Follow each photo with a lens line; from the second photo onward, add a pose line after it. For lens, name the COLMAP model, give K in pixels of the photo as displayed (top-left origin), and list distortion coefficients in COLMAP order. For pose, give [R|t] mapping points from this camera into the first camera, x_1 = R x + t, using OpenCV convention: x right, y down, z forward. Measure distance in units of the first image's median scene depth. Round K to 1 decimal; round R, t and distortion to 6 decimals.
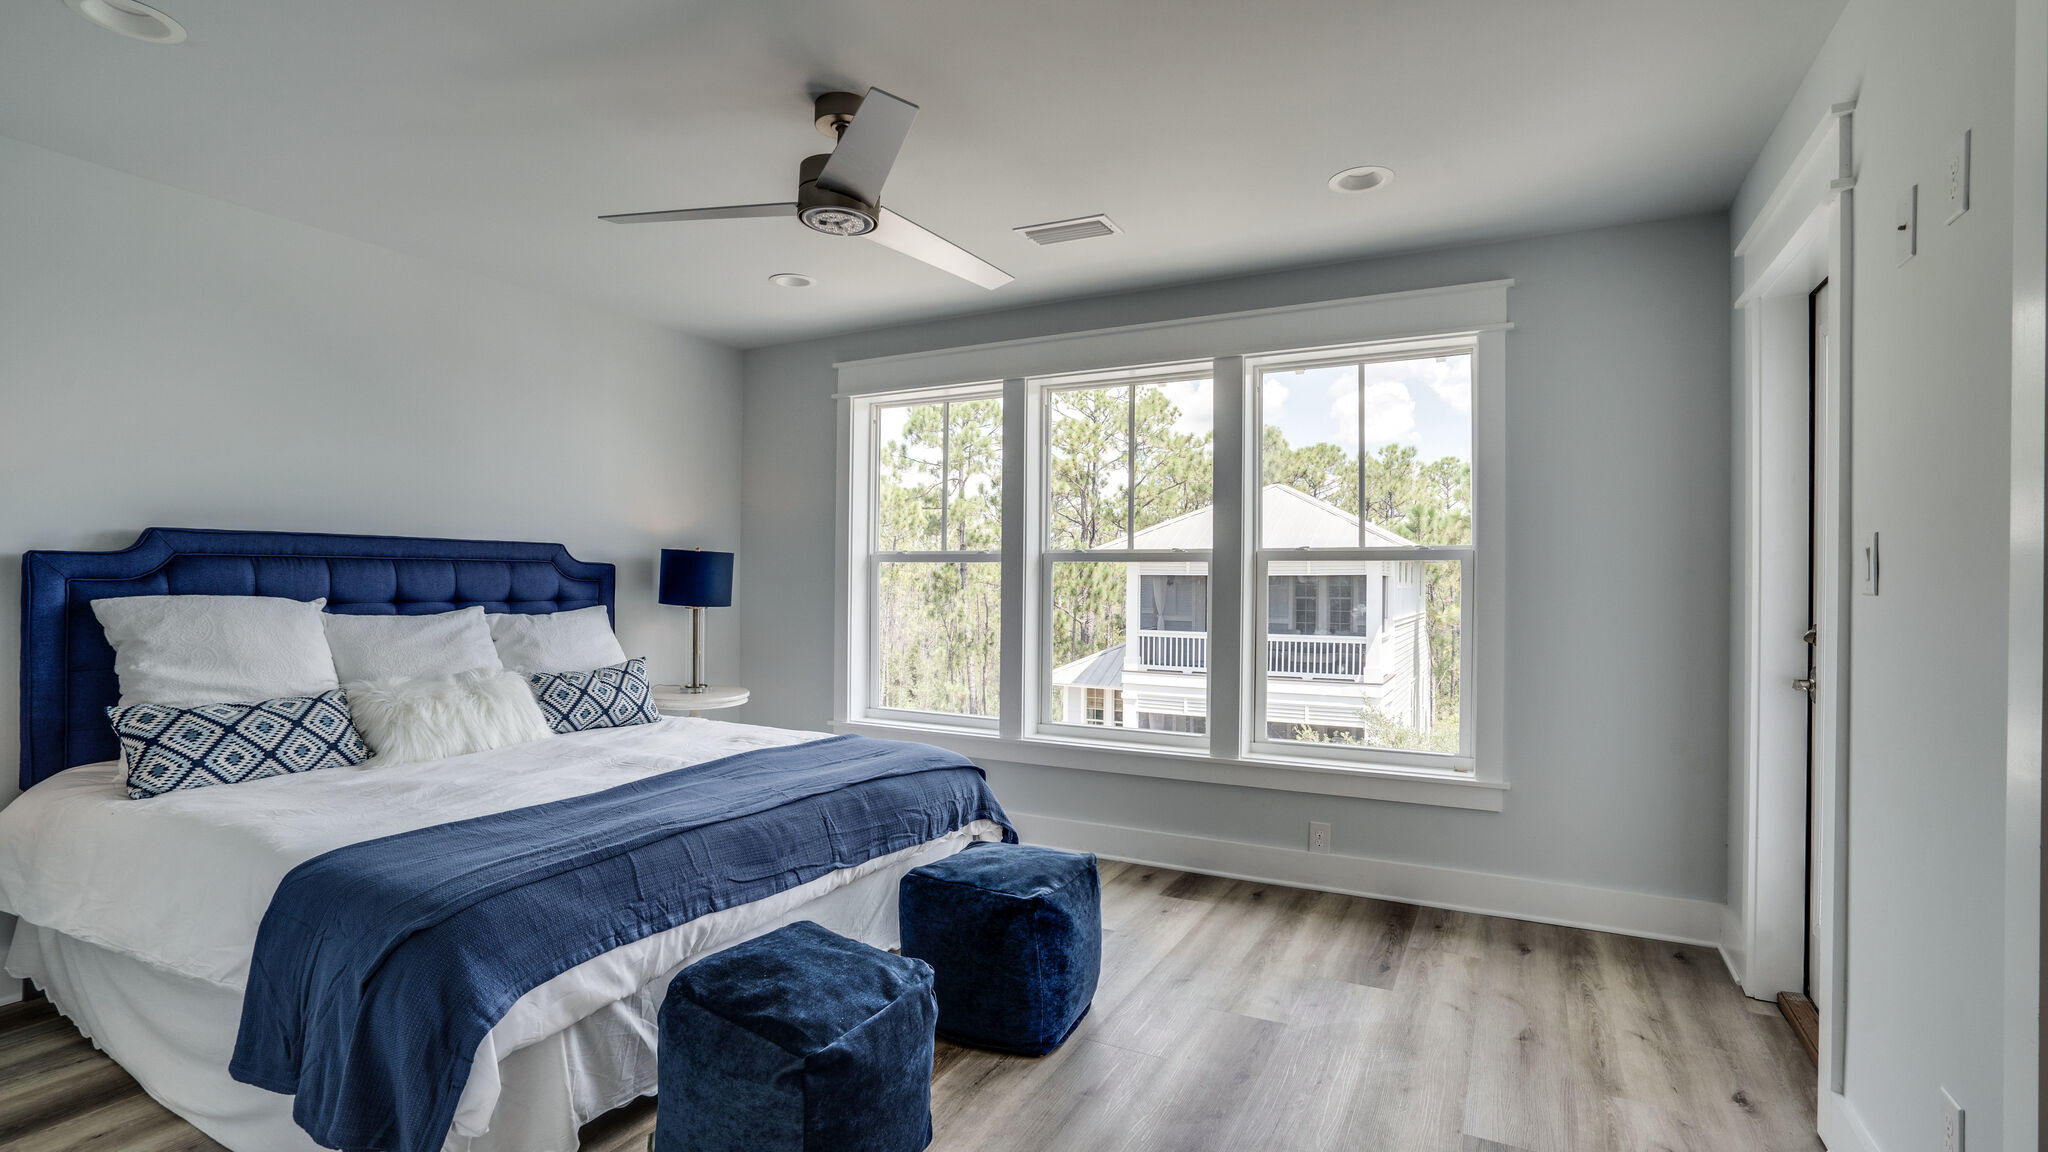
lens RADIAL K [[955.0, 0, 1023.9], [0, 955.0, 578.6], [0, 0, 1]] dist [-0.050992, 0.023880]
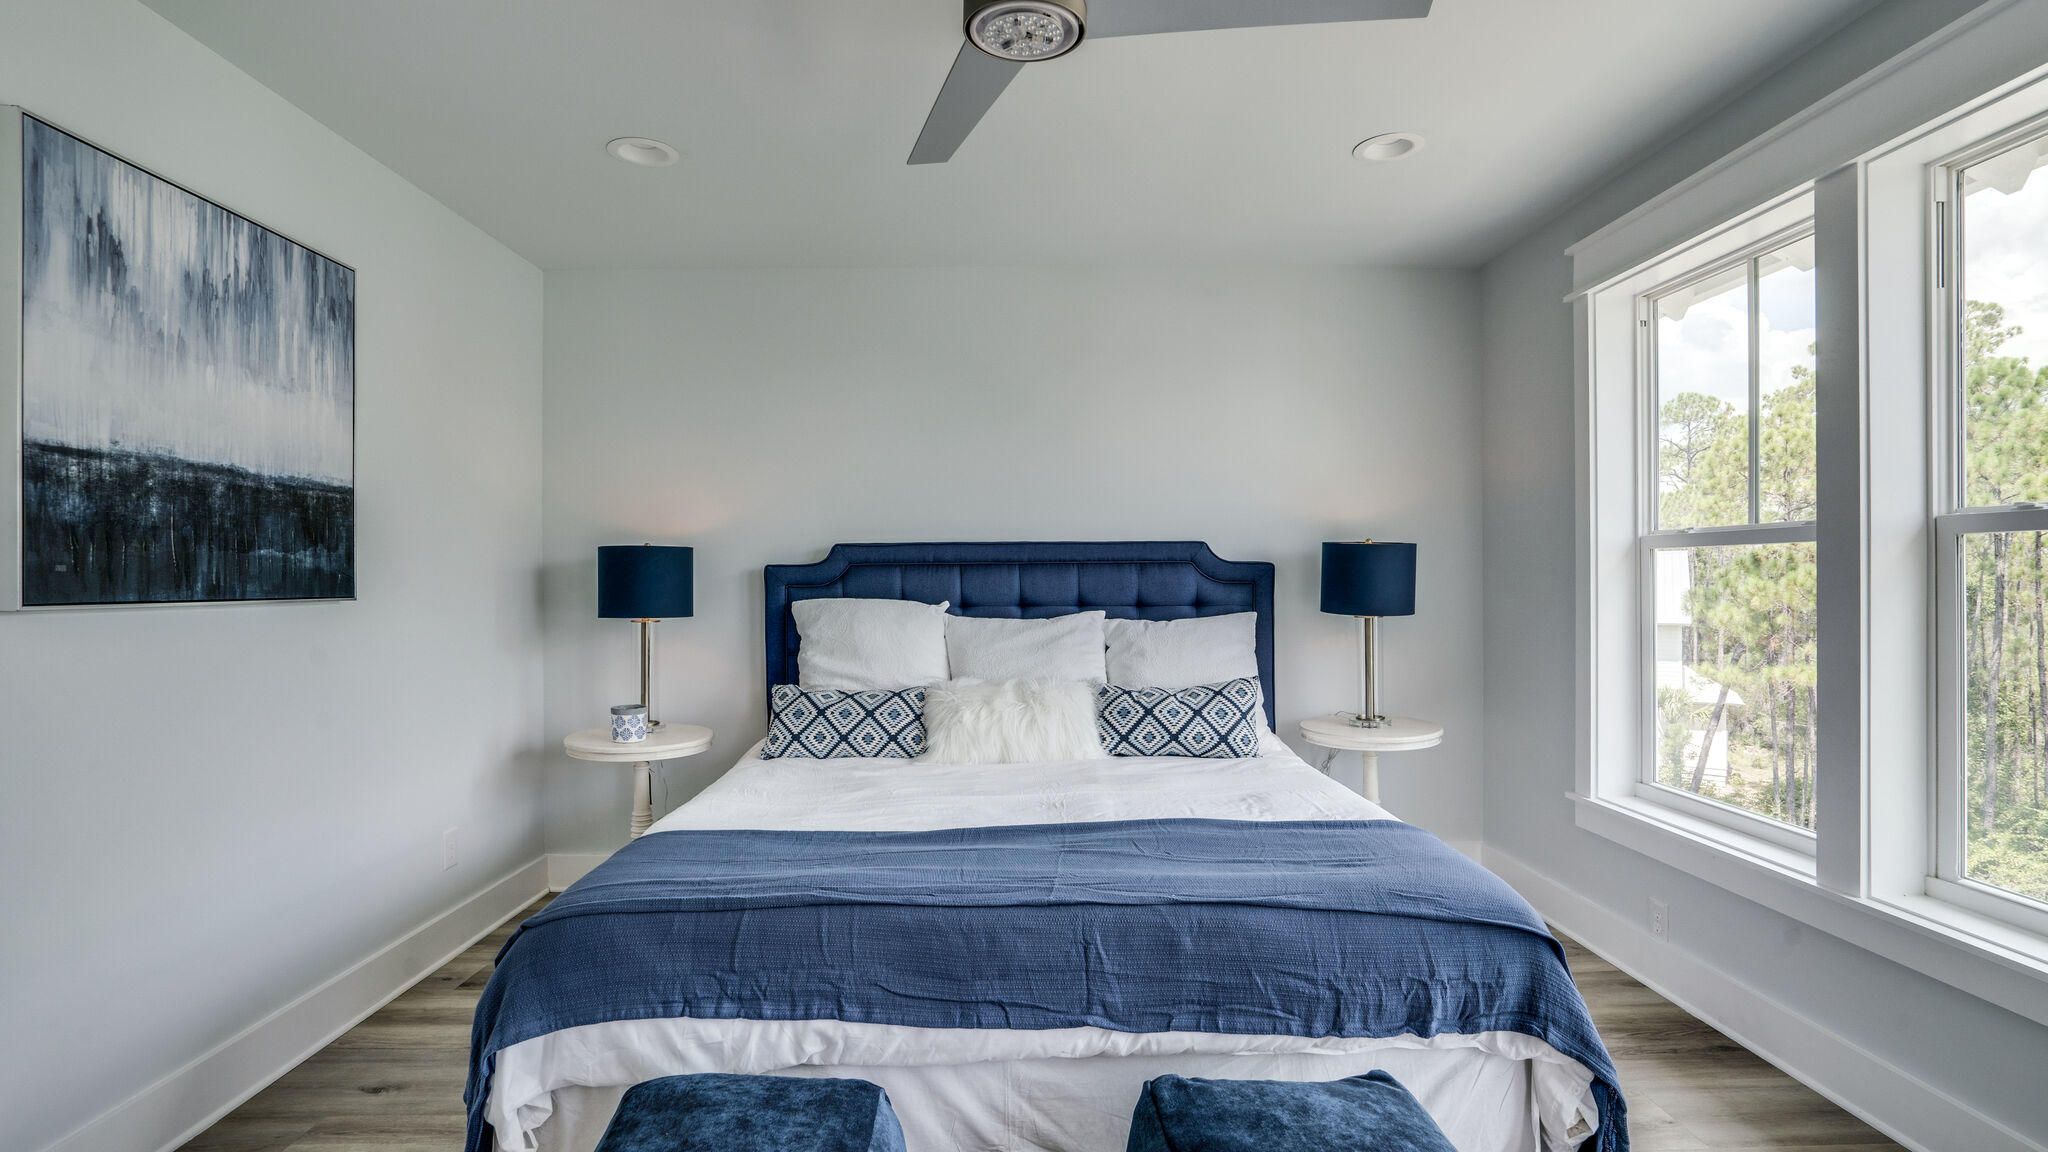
lens RADIAL K [[987.9, 0, 1024.8], [0, 987.9, 572.5], [0, 0, 1]] dist [-0.053745, 0.027424]
pose [[0.486018, -0.015344, -0.873814, 0.294960], [0.010721, 0.999875, -0.011595, 0.001691], [0.873883, -0.003733, 0.486122, 0.503575]]
